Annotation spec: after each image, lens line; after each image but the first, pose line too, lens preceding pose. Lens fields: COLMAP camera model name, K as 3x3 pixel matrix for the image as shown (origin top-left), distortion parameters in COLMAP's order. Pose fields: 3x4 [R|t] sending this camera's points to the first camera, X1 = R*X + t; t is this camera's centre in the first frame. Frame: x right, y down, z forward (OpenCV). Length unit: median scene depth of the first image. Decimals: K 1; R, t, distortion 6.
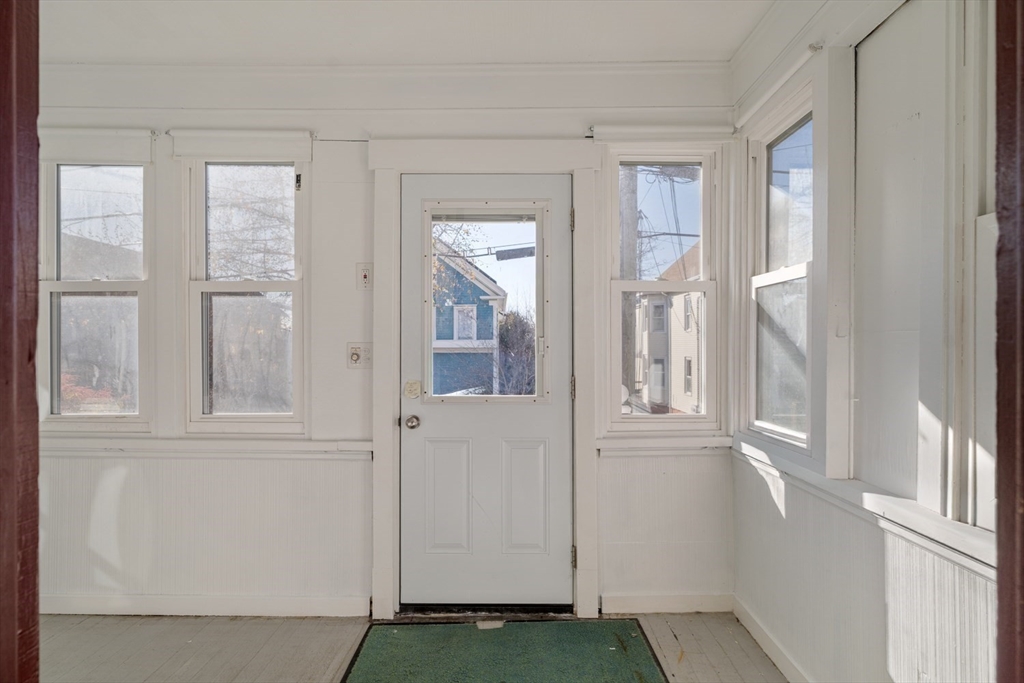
lens RADIAL K [[595.9, 0, 512.8], [0, 595.9, 346.2], [0, 0, 1]] dist [0.007259, 0.002002]
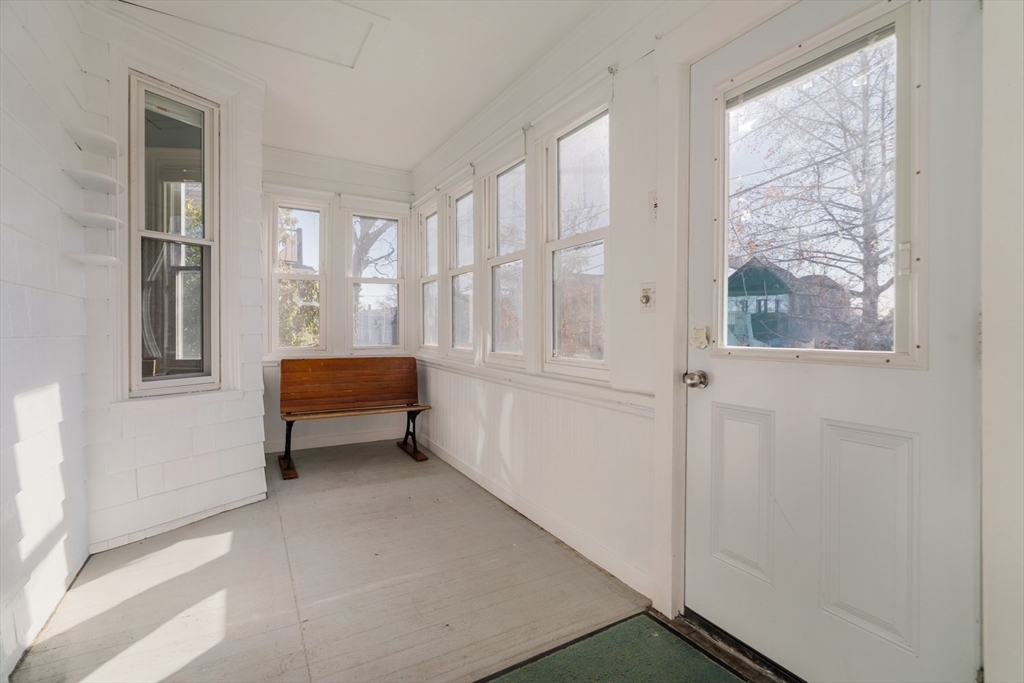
lens RADIAL K [[469.6, 0, 512.1], [0, 469.6, 332.2], [0, 0, 1]] dist [-0.004931, -0.000106]
pose [[0.492455, 0.003448, -0.870331, 0.241192], [-0.002140, 0.999994, 0.002750, 0.064819], [0.870335, 0.000508, 0.492459, 0.491960]]
